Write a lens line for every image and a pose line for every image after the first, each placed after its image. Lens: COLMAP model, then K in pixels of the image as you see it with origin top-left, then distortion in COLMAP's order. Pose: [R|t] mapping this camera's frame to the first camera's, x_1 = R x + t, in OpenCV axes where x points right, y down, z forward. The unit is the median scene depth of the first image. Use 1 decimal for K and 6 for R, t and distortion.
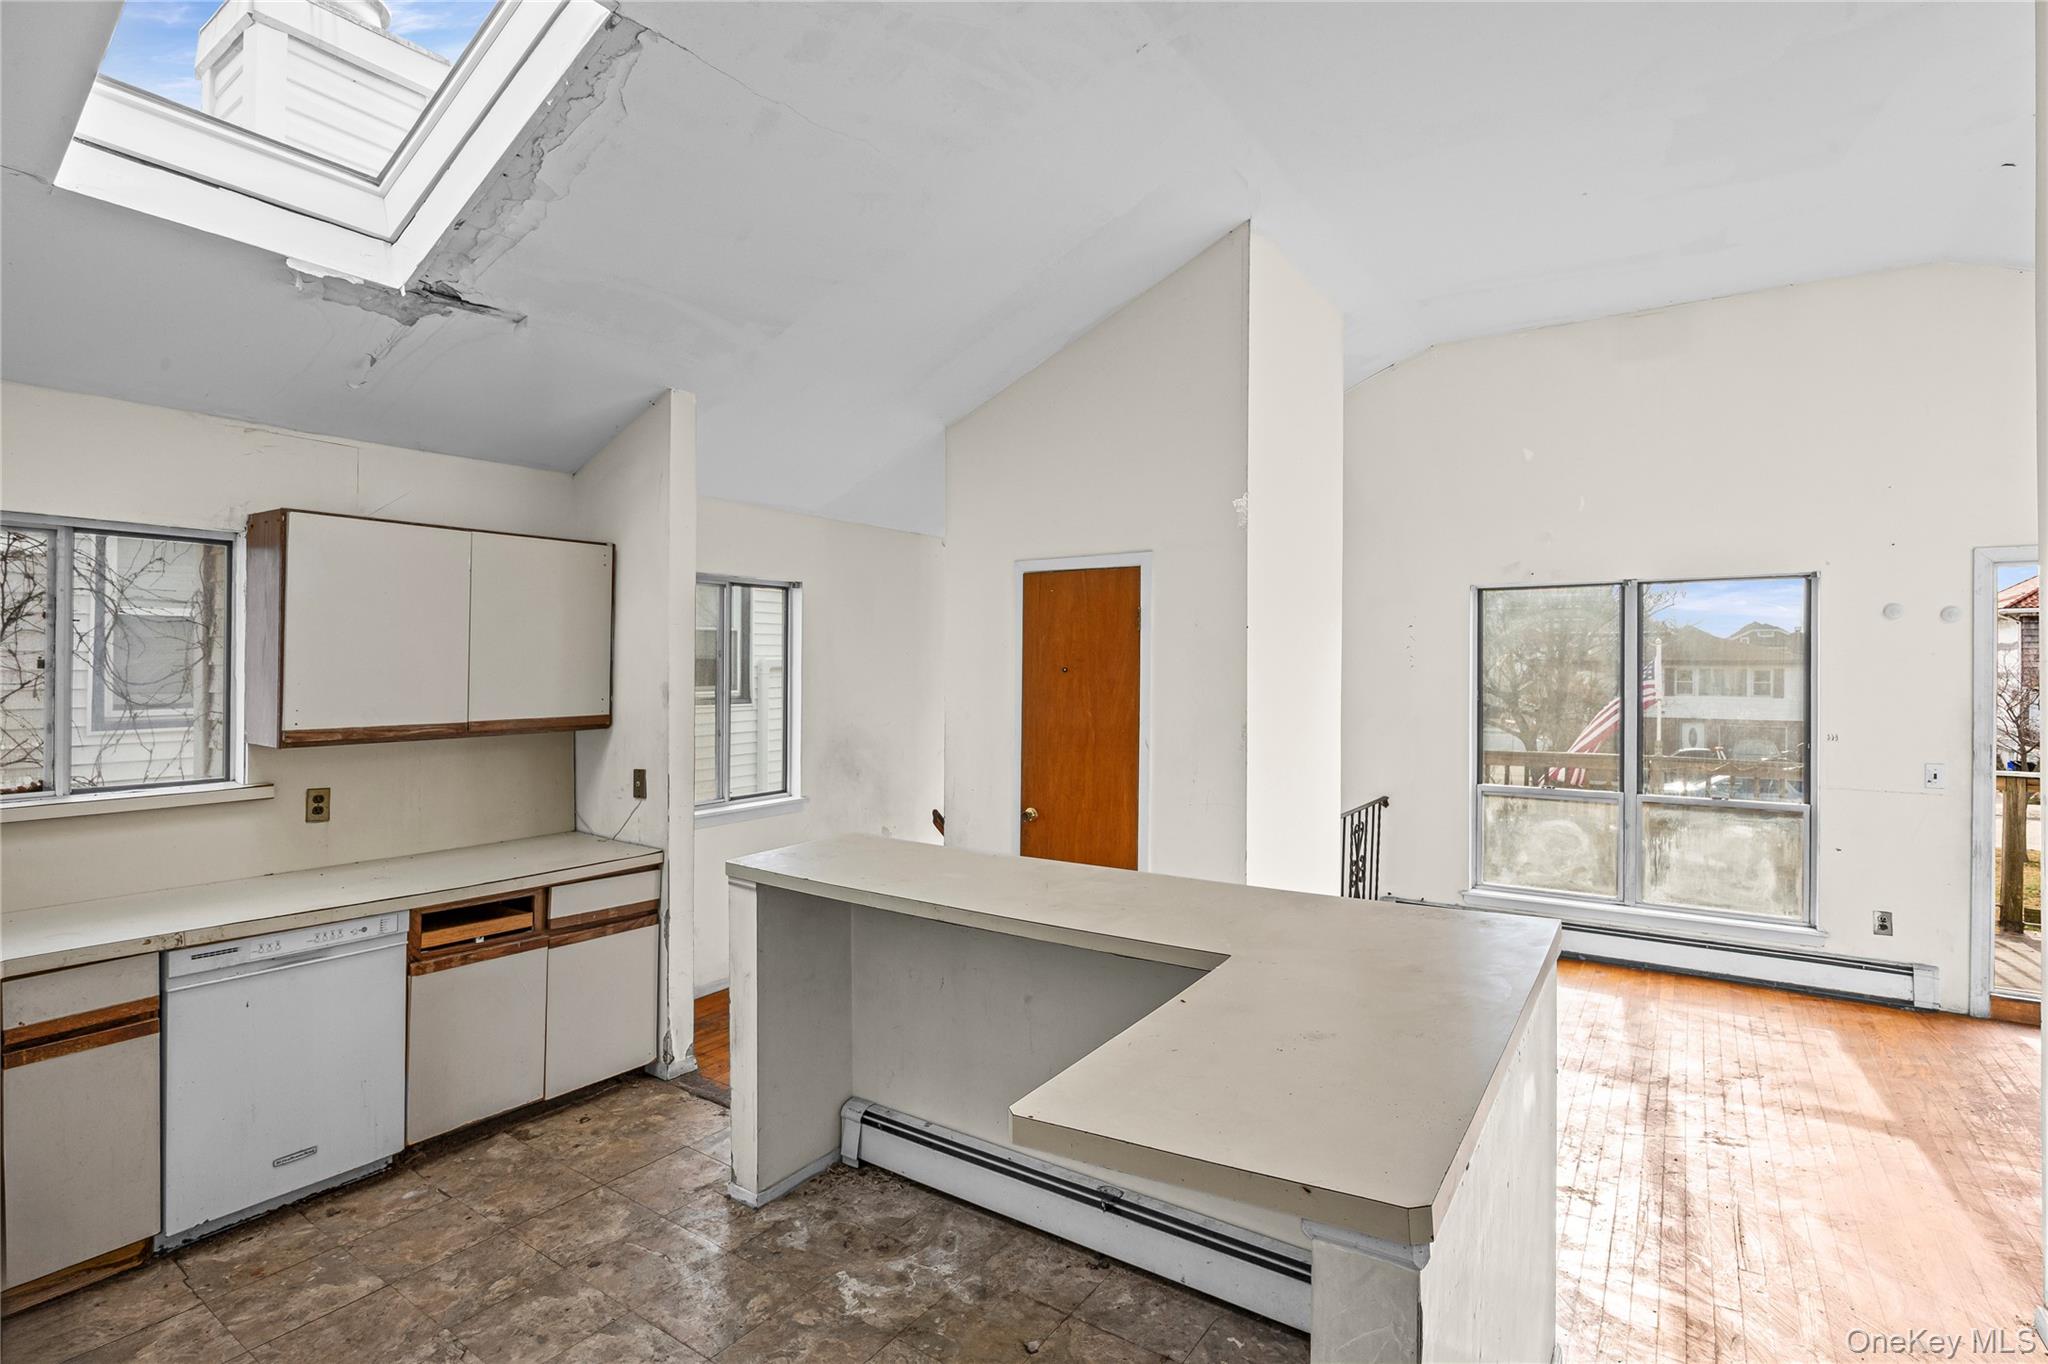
lens RADIAL K [[975.6, 0, 1029.3], [0, 975.6, 679.9], [0, 0, 1]] dist [-0.000874, 0.000585]
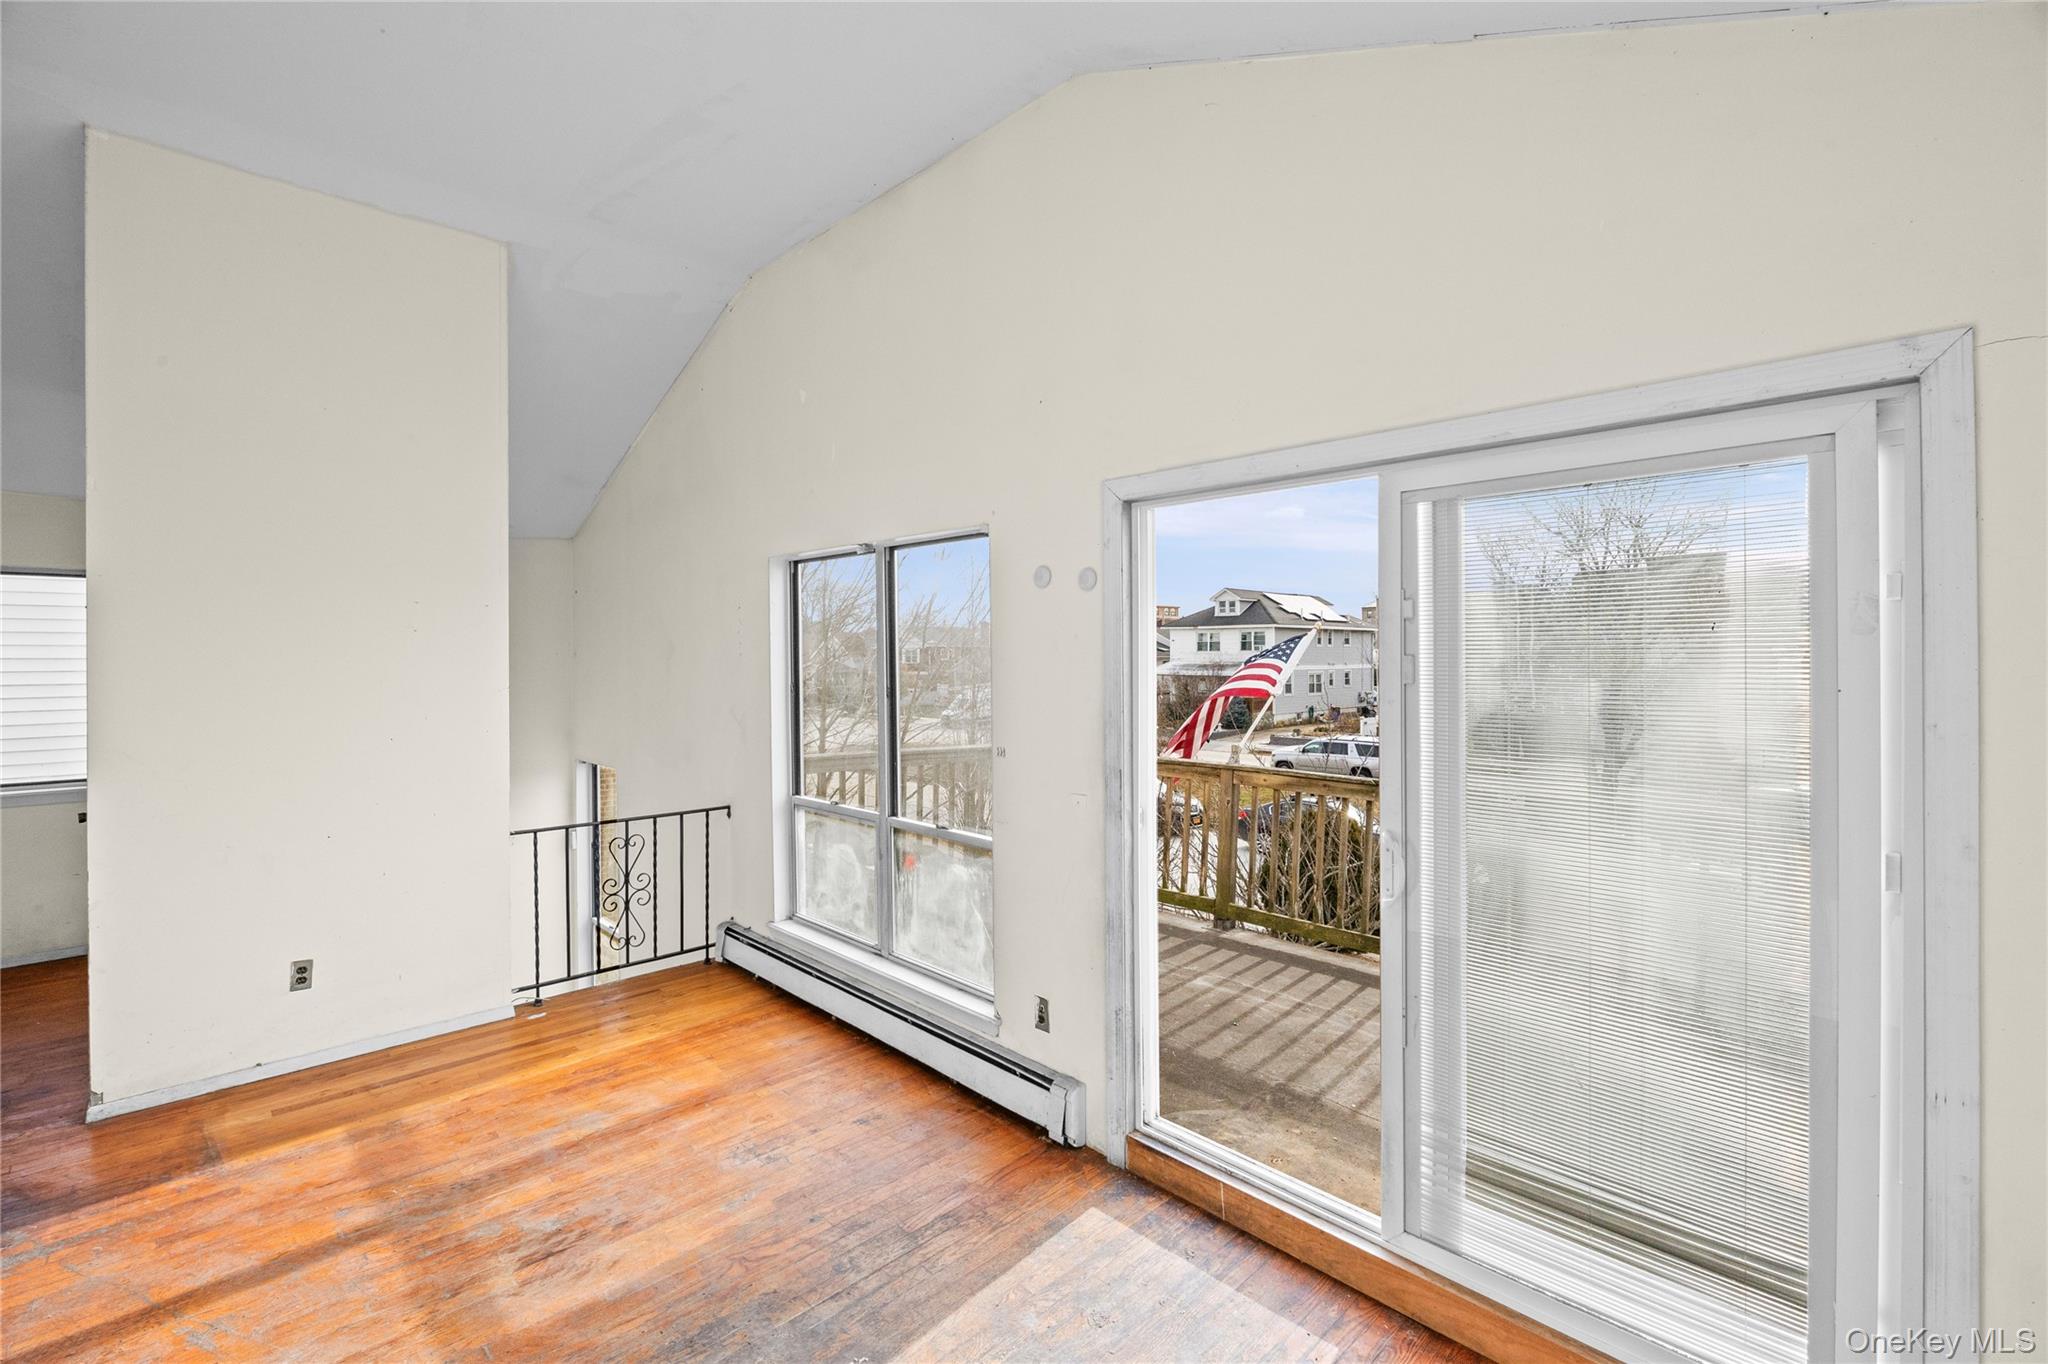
lens RADIAL K [[896.5, 0, 1025.1], [0, 896.5, 665.7], [0, 0, 1]] dist [-0.011895, -0.000158]
pose [[0.979858, 0.004342, -0.199647, 1.430544], [-0.004334, 0.999990, 0.000478, -0.009694], [0.199647, 0.000397, 0.979868, 0.510293]]
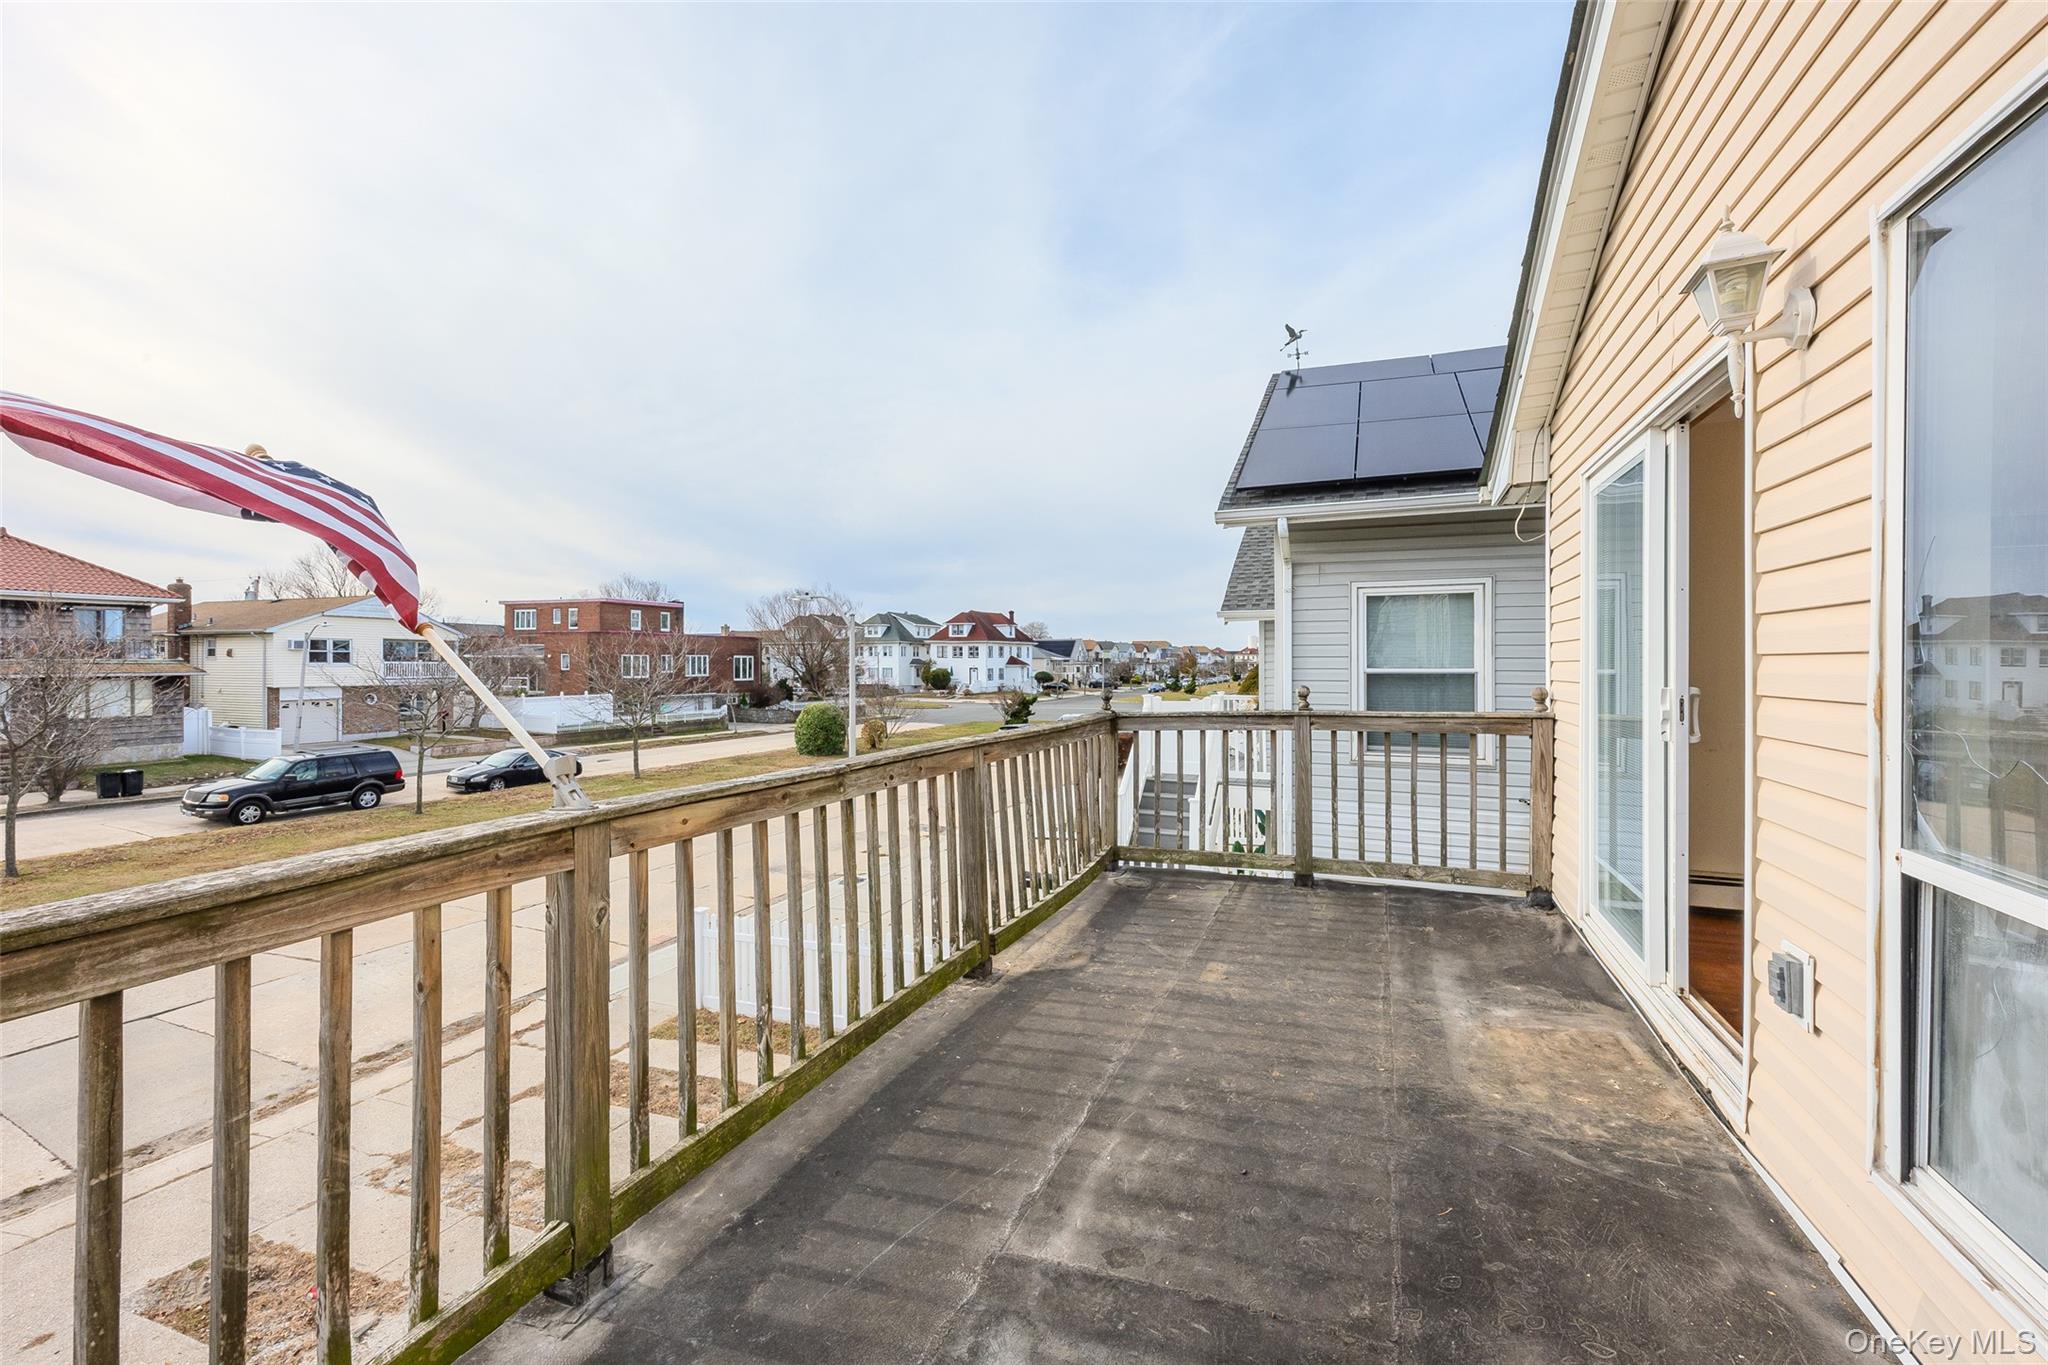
lens RADIAL K [[838.2, 0, 1024.0], [0, 838.2, 682.5], [0, 0, 1]] dist [0.015690, 0.000087]
pose [[-0.209591, -0.018293, 0.977618, 0.850275], [0.012678, 0.999690, 0.021425, 0.083685], [-0.977707, 0.016885, -0.209294, 2.114419]]
